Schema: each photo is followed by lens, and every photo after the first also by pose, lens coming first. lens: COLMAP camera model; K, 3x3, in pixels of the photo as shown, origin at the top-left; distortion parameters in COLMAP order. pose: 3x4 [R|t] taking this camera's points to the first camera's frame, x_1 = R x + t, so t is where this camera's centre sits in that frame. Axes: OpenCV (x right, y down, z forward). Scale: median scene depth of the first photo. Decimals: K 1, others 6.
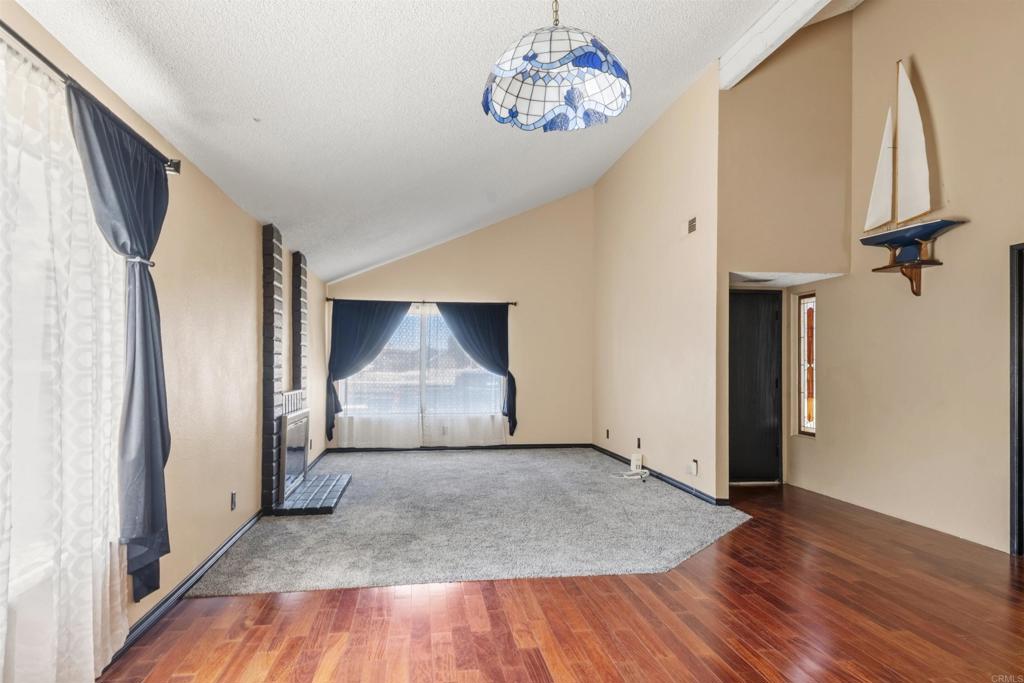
lens RADIAL K [[658.9, 0, 512.4], [0, 658.9, 363.7], [0, 0, 1]] dist [0.031430, -0.001926]
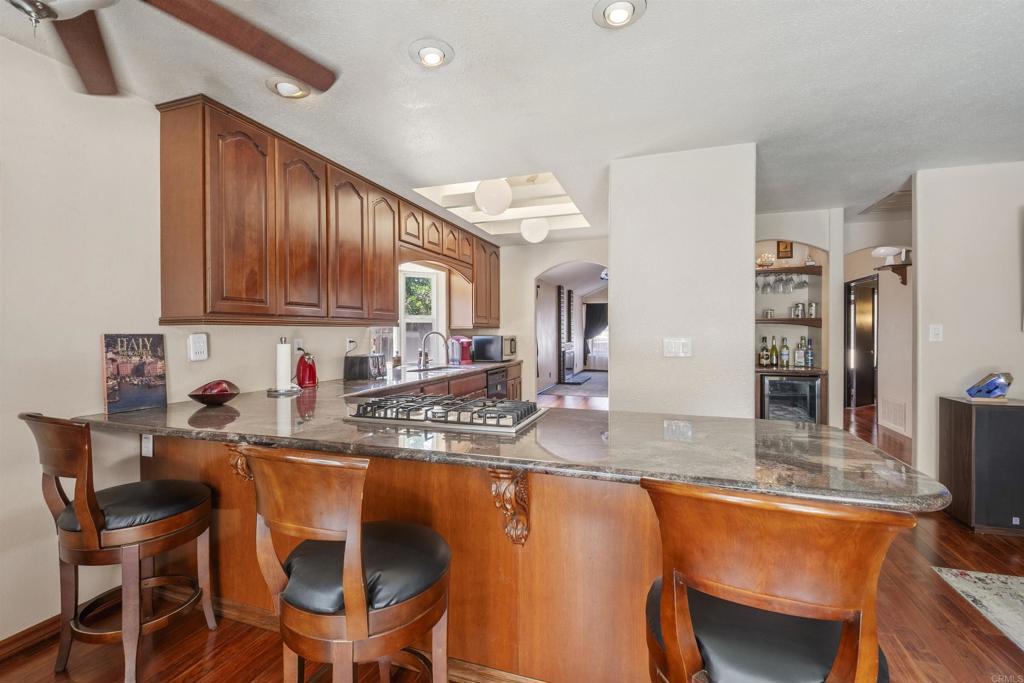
lens RADIAL K [[456.3, 0, 495.2], [0, 456.3, 329.5], [0, 0, 1]] dist [-0.015837, -0.000461]
pose [[0.881268, -0.009725, -0.472517, 0.411091], [0.008973, 0.999952, -0.003847, -0.011047], [0.472532, -0.000849, 0.881313, -1.124755]]
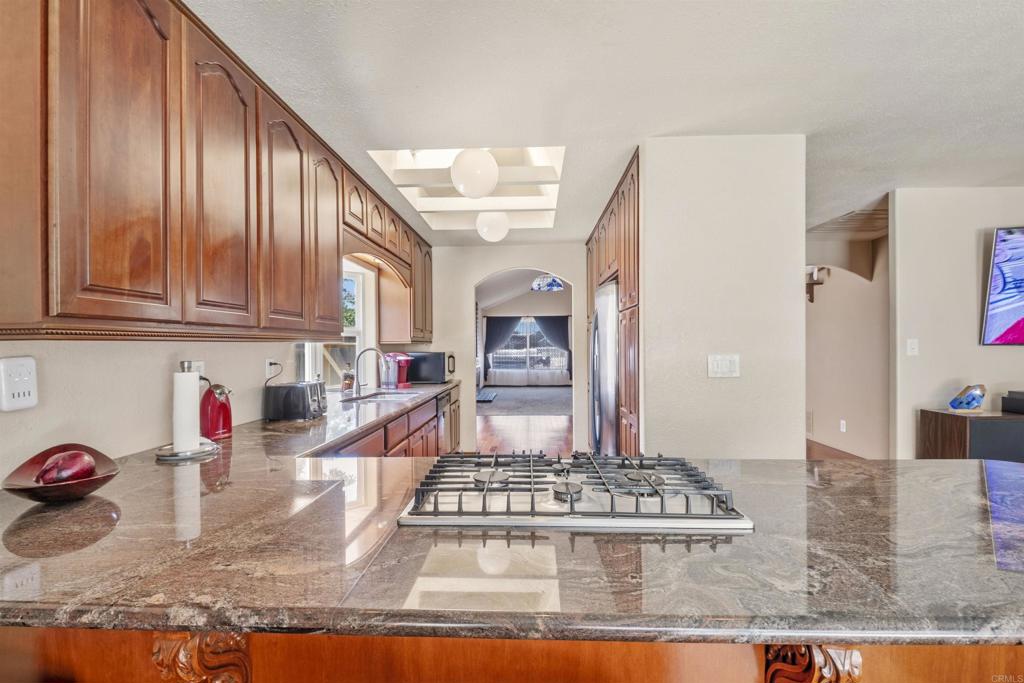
lens RADIAL K [[467.3, 0, 512.0], [0, 467.3, 341.5], [0, 0, 1]] dist [-0.001960, -0.010018]
pose [[0.982539, -0.012537, -0.185632, 0.201176], [0.011983, 0.999920, -0.004105, -0.015992], [0.185669, 0.001809, 0.982611, -1.038401]]
